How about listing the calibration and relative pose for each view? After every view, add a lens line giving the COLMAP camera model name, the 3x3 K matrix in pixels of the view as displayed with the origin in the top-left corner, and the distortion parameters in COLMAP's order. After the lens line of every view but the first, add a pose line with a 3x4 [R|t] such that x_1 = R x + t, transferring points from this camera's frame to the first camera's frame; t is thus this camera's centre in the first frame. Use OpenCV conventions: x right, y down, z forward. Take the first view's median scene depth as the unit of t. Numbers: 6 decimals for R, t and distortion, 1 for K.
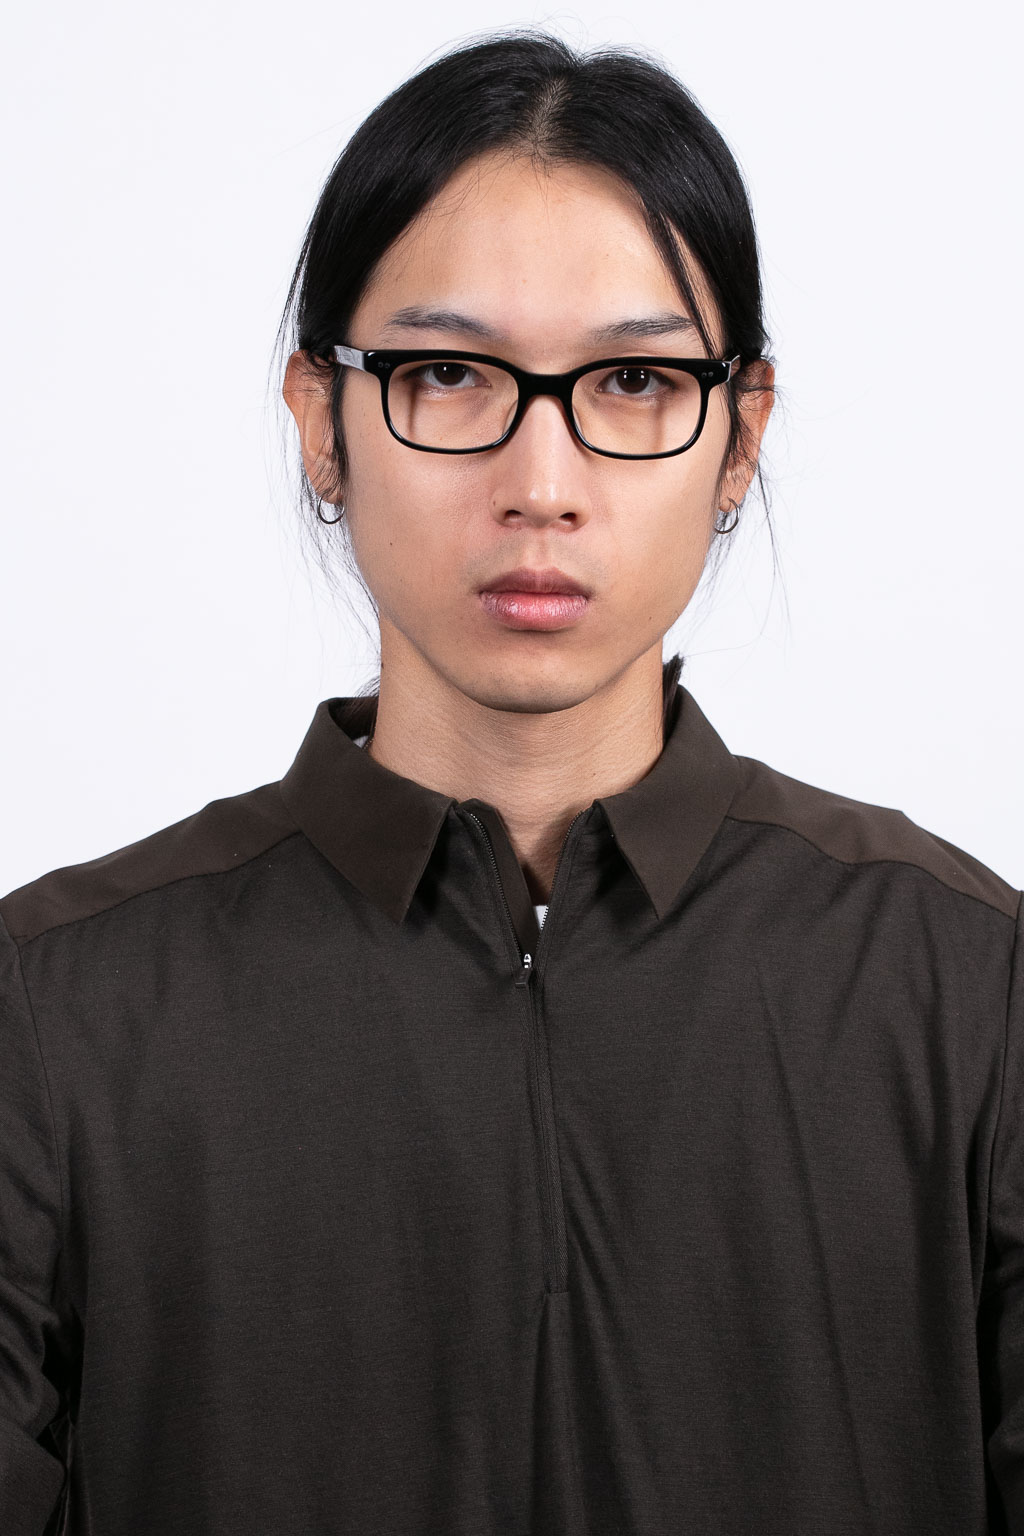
lens RADIAL K [[4298.0, 0, 512.0], [0, 4298.0, 768.0], [0, 0, 1]] dist [-0.485305, 0.004816]
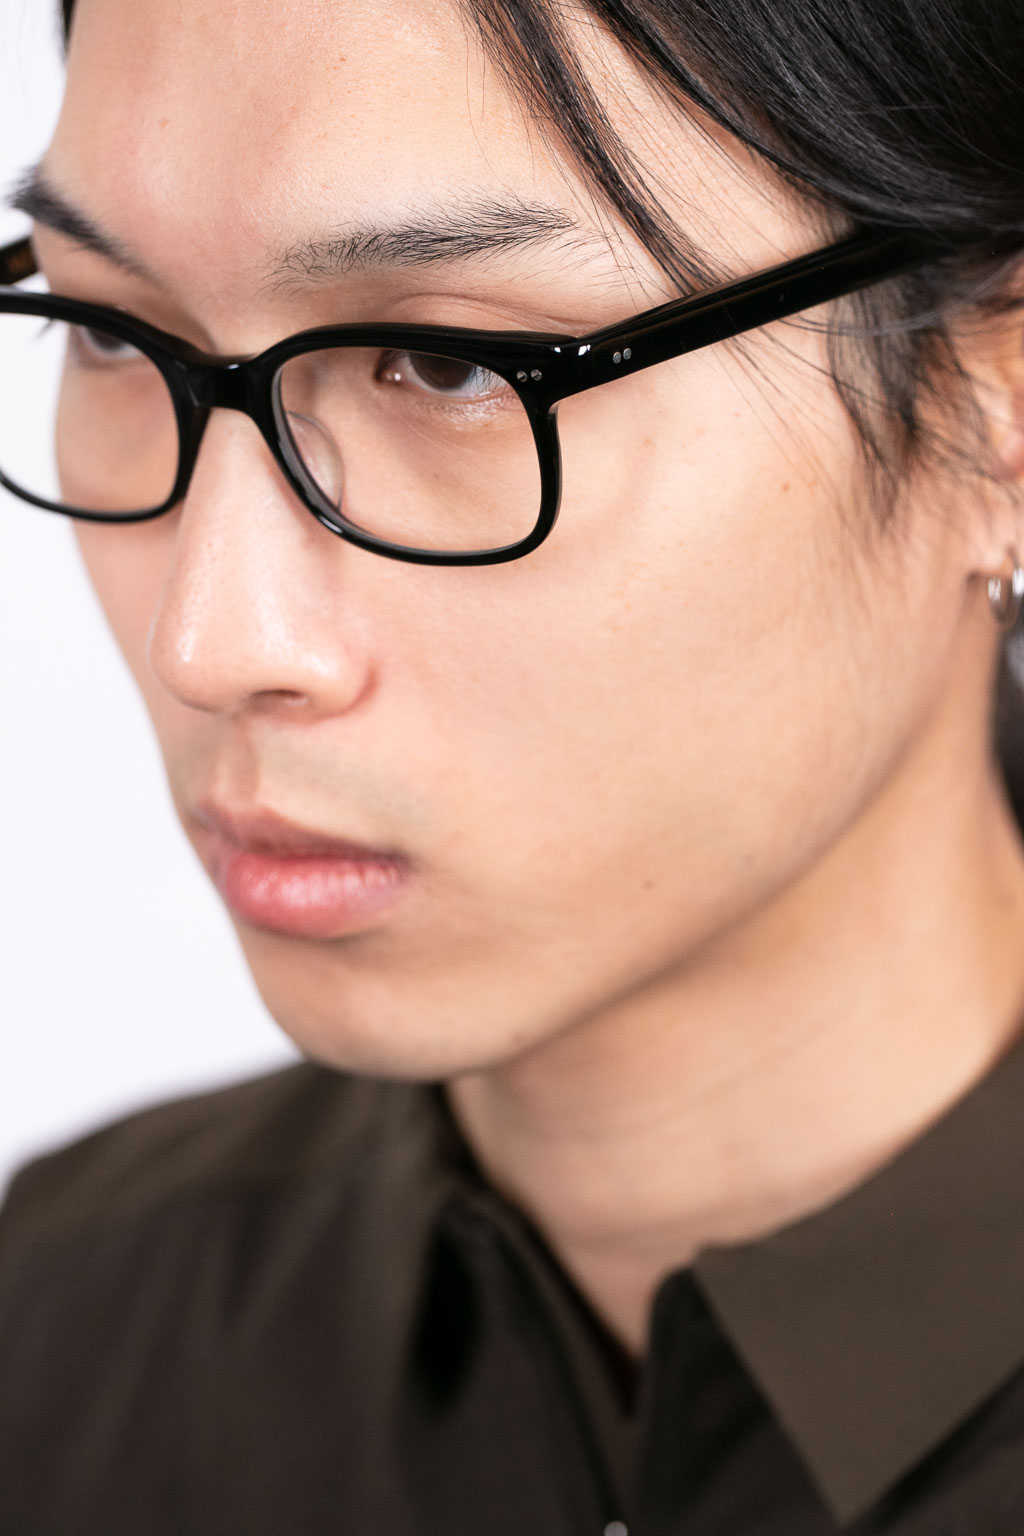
lens RADIAL K [[4298.0, 0, 512.0], [0, 4298.0, 768.0], [0, 0, 1]] dist [-0.485305, 0.004816]
pose [[0.760586, 0.118095, -0.638406, 0.294184], [0.019554, 0.978704, 0.204341, -0.135360], [0.648942, -0.167903, 0.742080, 0.701213]]
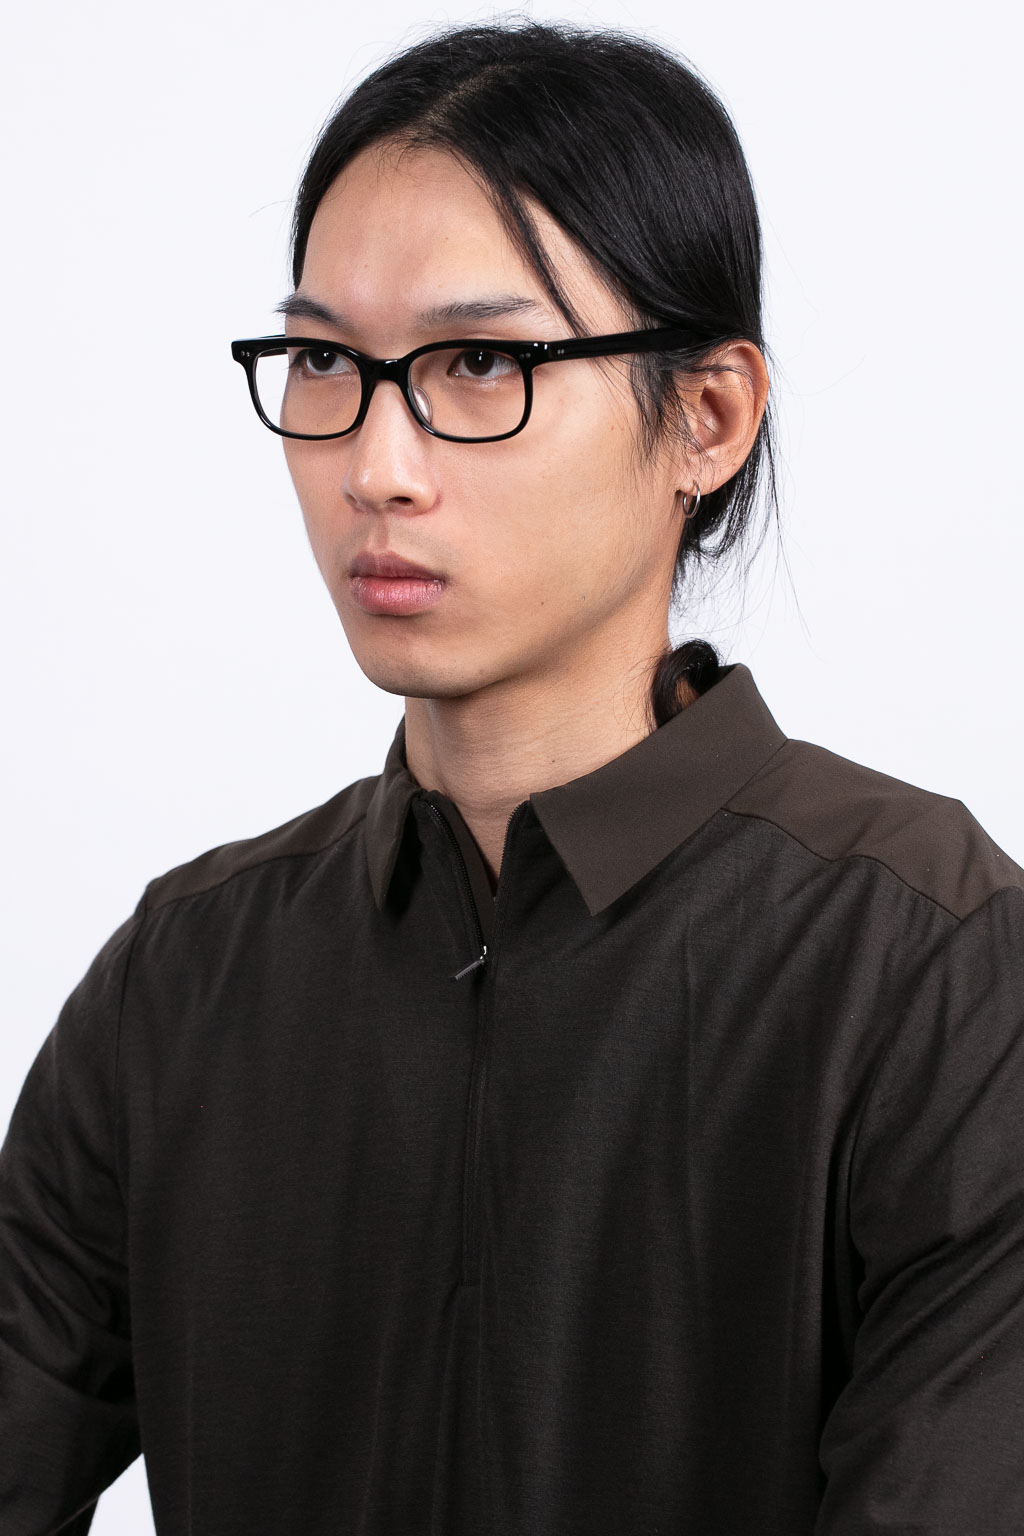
lens RADIAL K [[4298.0, 0, 512.0], [0, 4298.0, 768.0], [0, 0, 1]] dist [-0.485305, 0.004816]
pose [[0.845468, 0.026903, -0.533347, 0.566217], [-0.033116, 0.999449, -0.002082, 0.004940], [0.532998, 0.019423, 0.845894, 0.168017]]
